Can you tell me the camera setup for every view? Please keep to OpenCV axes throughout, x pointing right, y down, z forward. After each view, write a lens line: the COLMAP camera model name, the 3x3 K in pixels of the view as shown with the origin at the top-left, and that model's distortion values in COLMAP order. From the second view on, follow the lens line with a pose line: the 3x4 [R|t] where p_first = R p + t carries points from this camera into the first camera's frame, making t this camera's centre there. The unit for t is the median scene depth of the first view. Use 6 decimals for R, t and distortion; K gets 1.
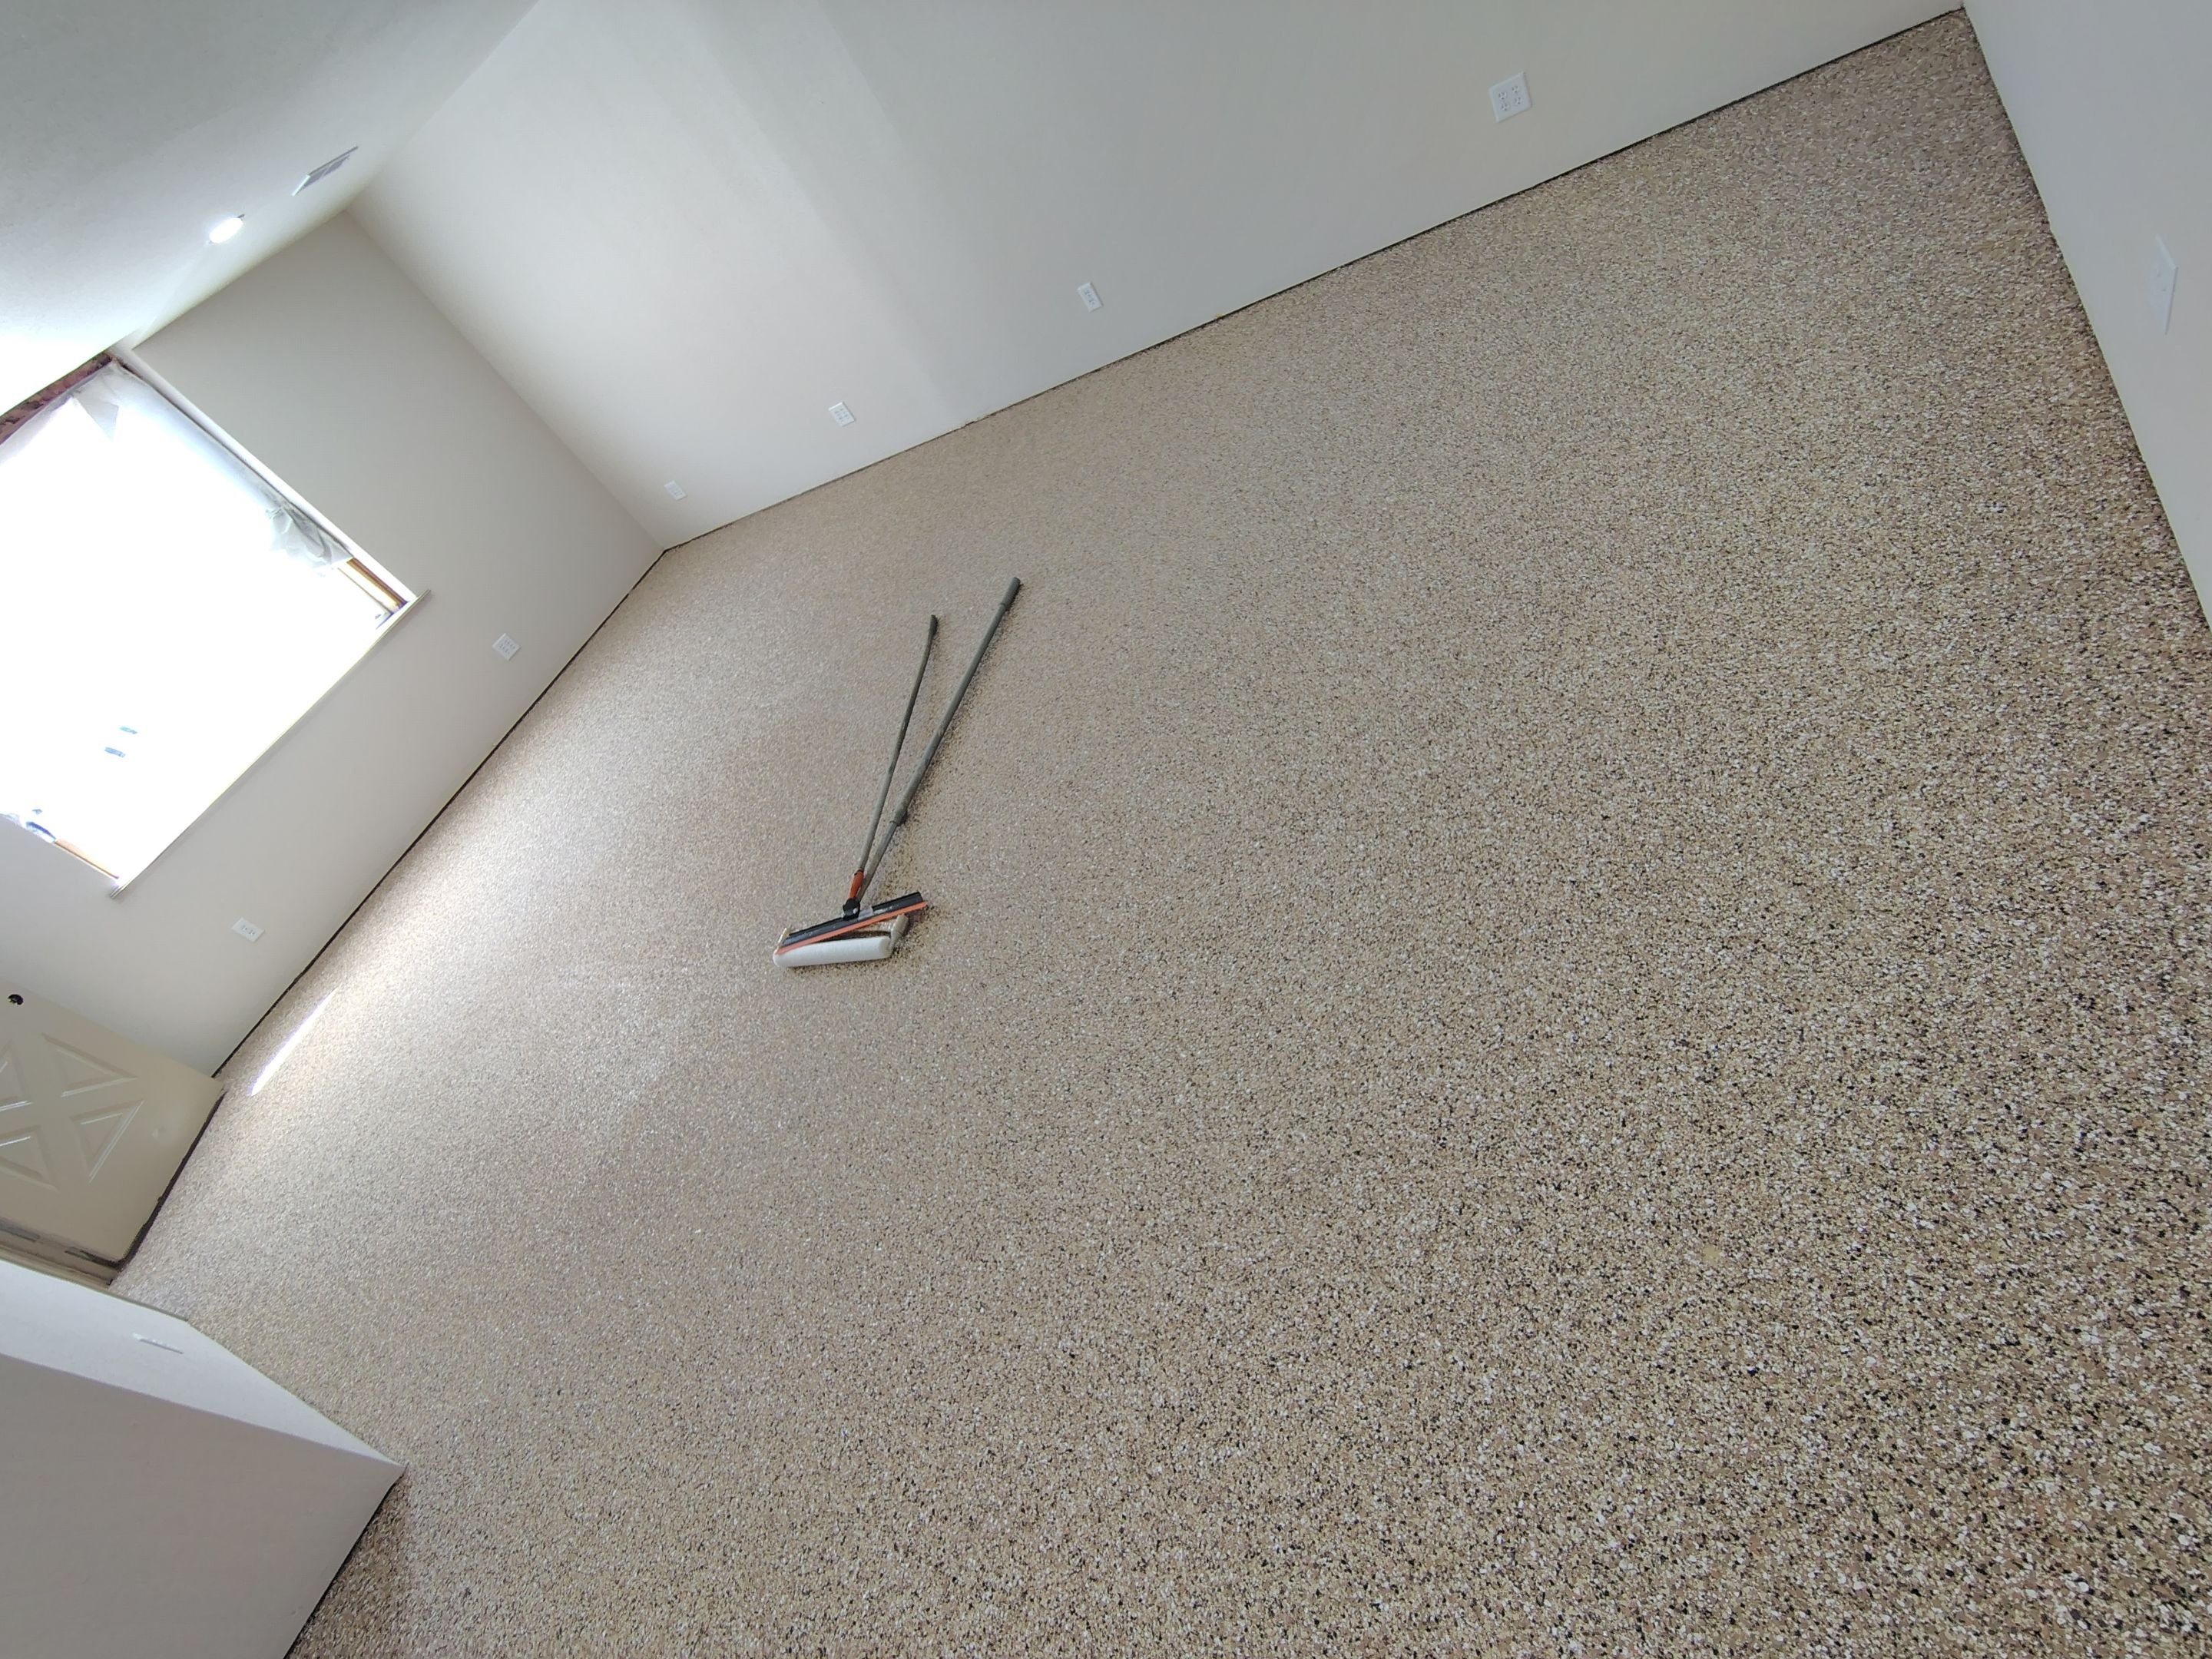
lens RADIAL K [[1016.8, 0, 1106.0], [0, 1016.8, 829.5], [0, 0, 1]] dist [-0.009292, 0.004591]
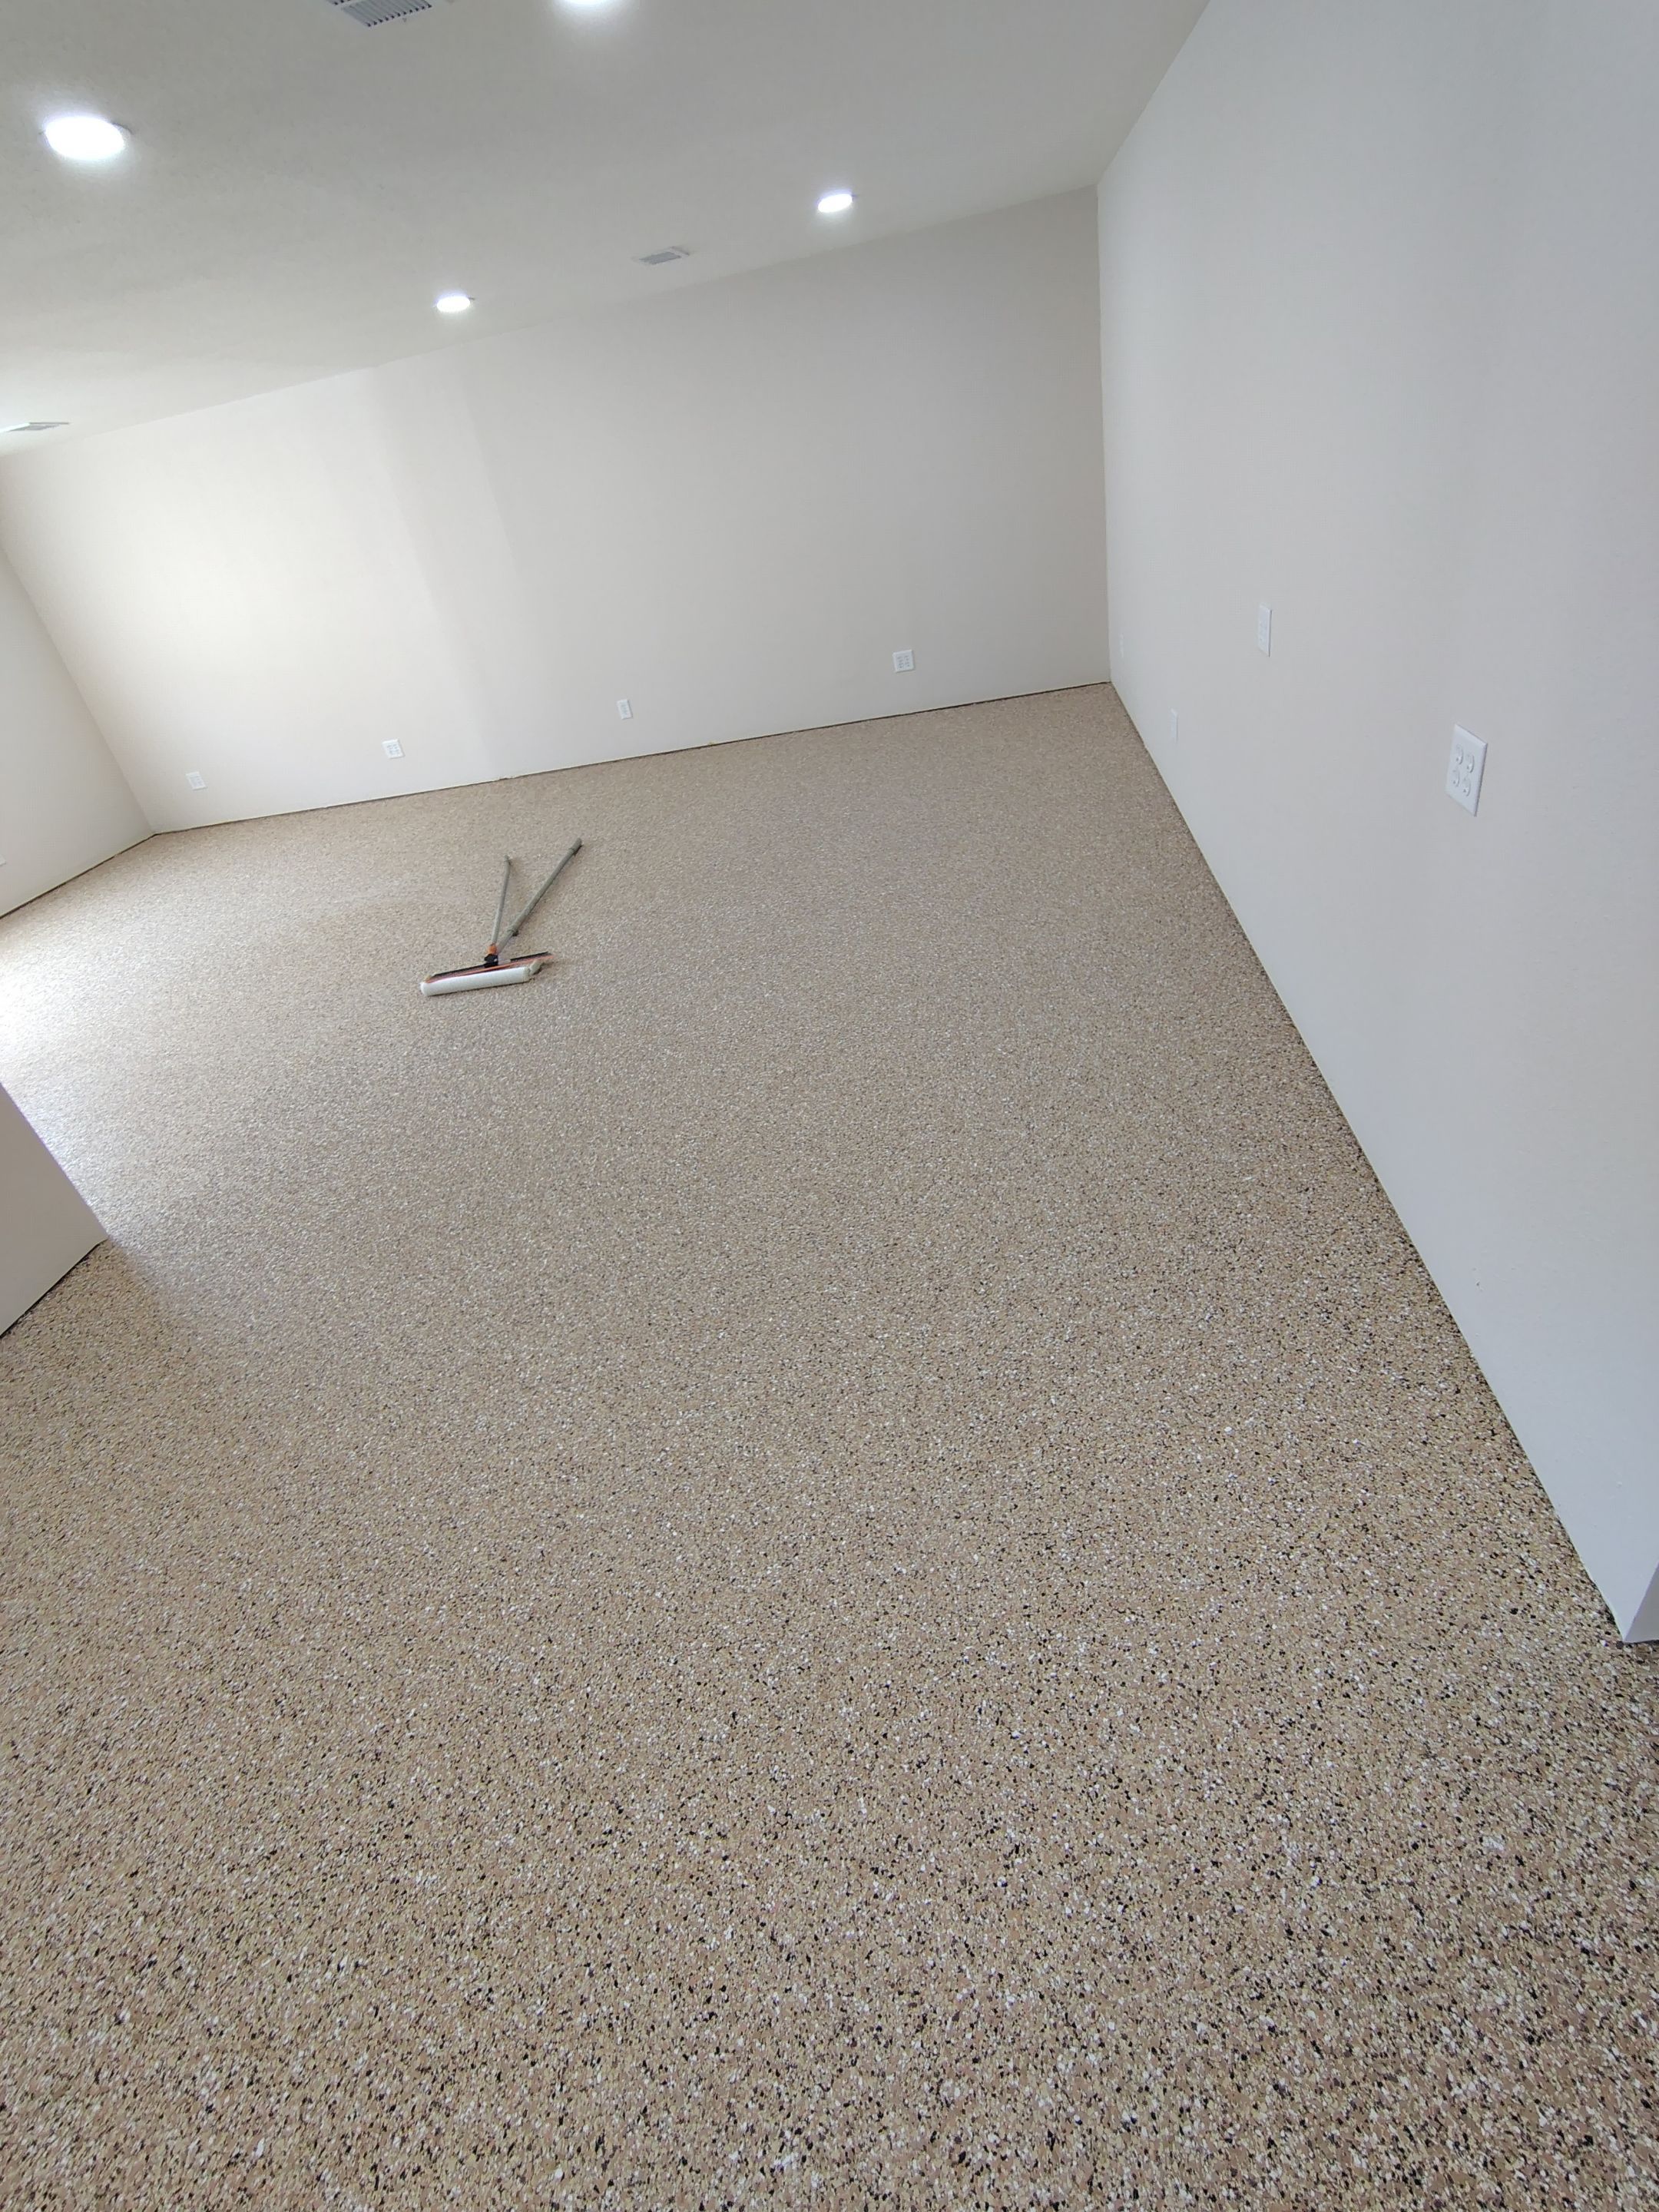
lens RADIAL K [[1037.4, 0, 820.7], [0, 1037.4, 1105.8], [0, 0, 1]] dist [-0.005116, 0.002407]
pose [[0.917052, 0.159491, 0.365485, -0.321791], [-0.045089, 0.952128, -0.302357, 0.678289], [-0.396211, 0.260798, 0.880341, -0.390635]]
